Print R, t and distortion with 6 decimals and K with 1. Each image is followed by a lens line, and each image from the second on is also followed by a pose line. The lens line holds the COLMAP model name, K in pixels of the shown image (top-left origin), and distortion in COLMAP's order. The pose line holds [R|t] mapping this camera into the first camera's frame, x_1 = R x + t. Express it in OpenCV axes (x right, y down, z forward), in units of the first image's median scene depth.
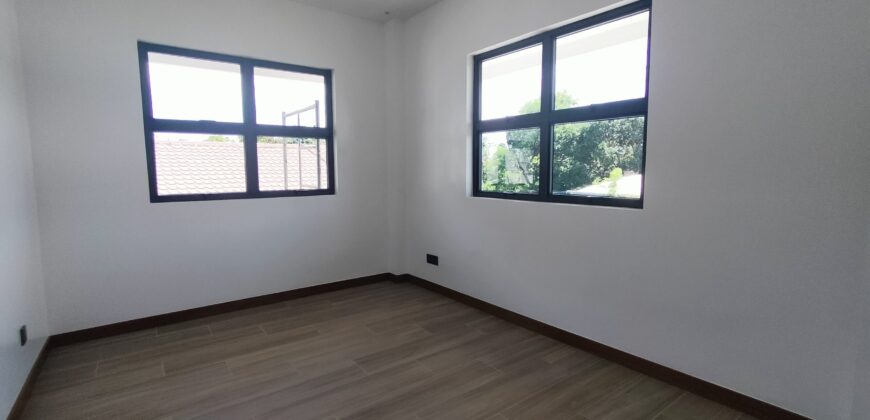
lens RADIAL K [[407.1, 0, 441.7], [0, 407.1, 207.6], [0, 0, 1]] dist [0.012389, 0.000316]
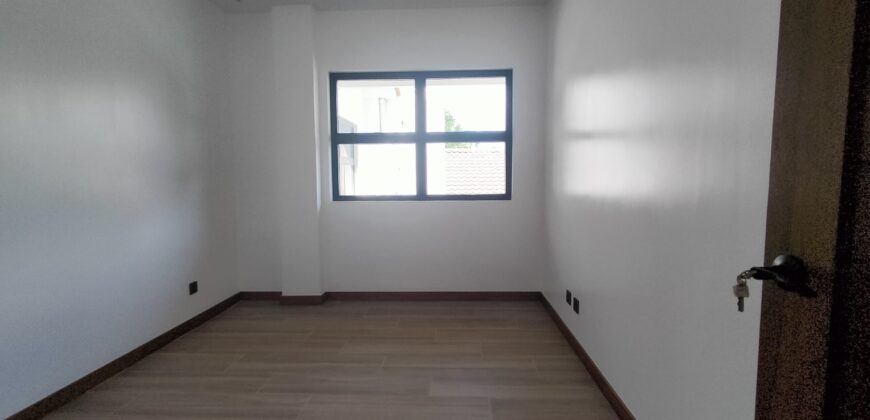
lens RADIAL K [[407.1, 0, 435.7], [0, 407.1, 213.5], [0, 0, 1]] dist [0.012389, 0.000316]
pose [[0.769830, 0.061323, -0.635296, 0.262587], [-0.057013, 0.998002, 0.027247, -0.021360], [0.635697, 0.015244, 0.771788, 0.194116]]
